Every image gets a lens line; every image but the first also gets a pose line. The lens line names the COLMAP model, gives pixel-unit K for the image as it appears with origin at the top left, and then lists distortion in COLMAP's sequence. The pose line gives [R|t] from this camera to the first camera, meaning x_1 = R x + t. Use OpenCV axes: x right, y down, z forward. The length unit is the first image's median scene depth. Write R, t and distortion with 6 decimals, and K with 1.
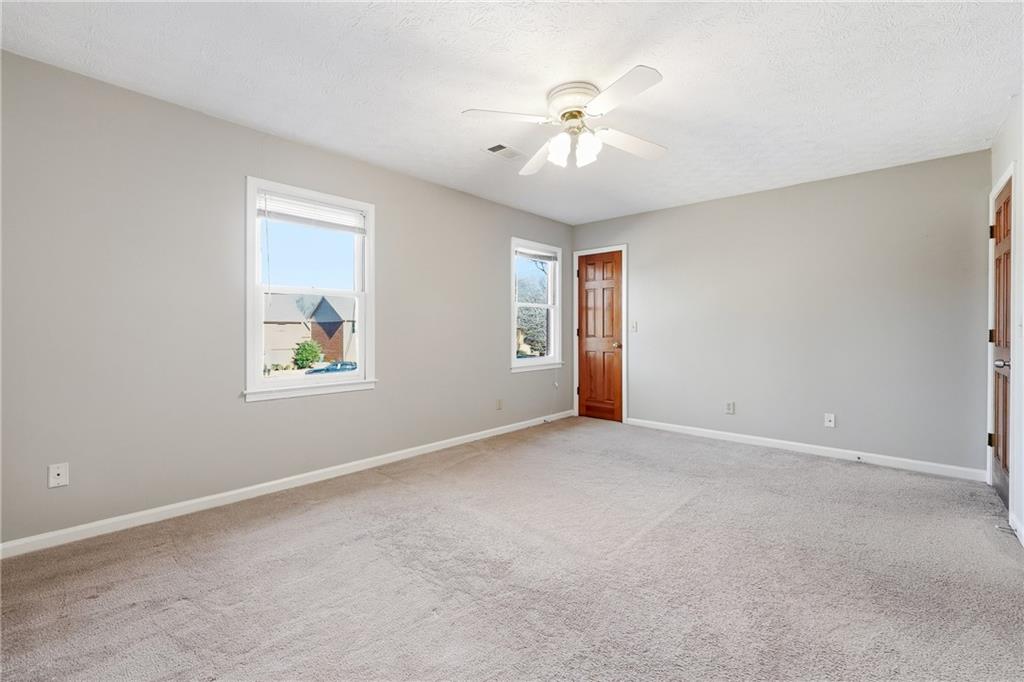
lens RADIAL K [[457.5, 0, 515.9], [0, 457.5, 332.5], [0, 0, 1]] dist [0.001128, 0.000082]
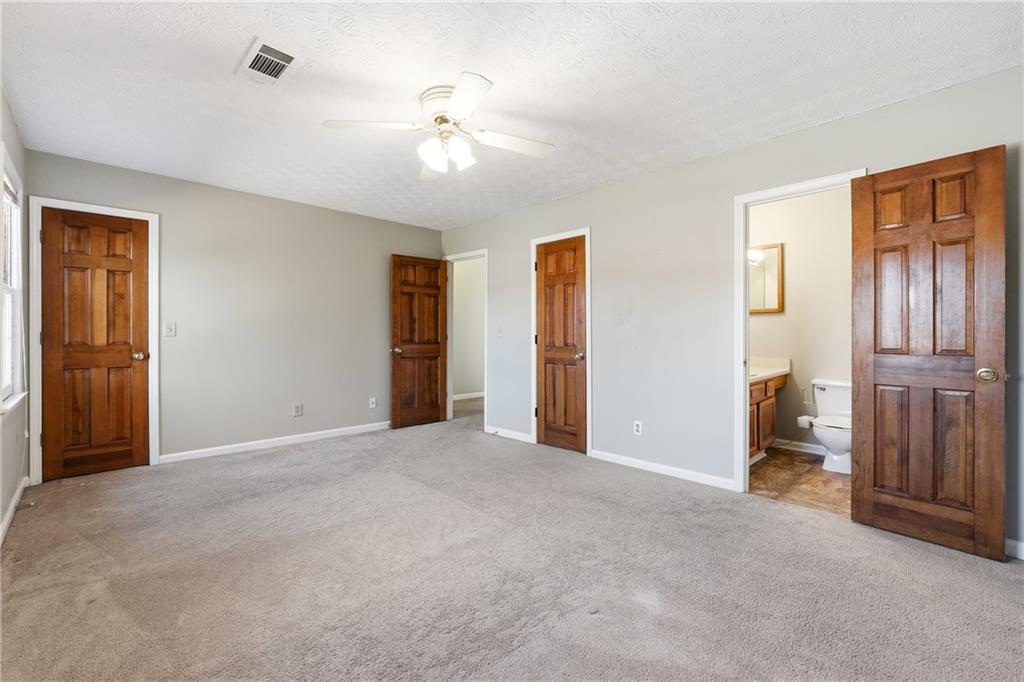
lens RADIAL K [[433.9, 0, 512.3], [0, 433.9, 336.8], [0, 0, 1]] dist [-0.000770, -0.000096]
pose [[0.042799, -0.006670, 0.999061, -0.479666], [0.002731, 0.999975, 0.006559, -0.005050], [-0.999080, 0.002448, 0.042816, 0.477182]]
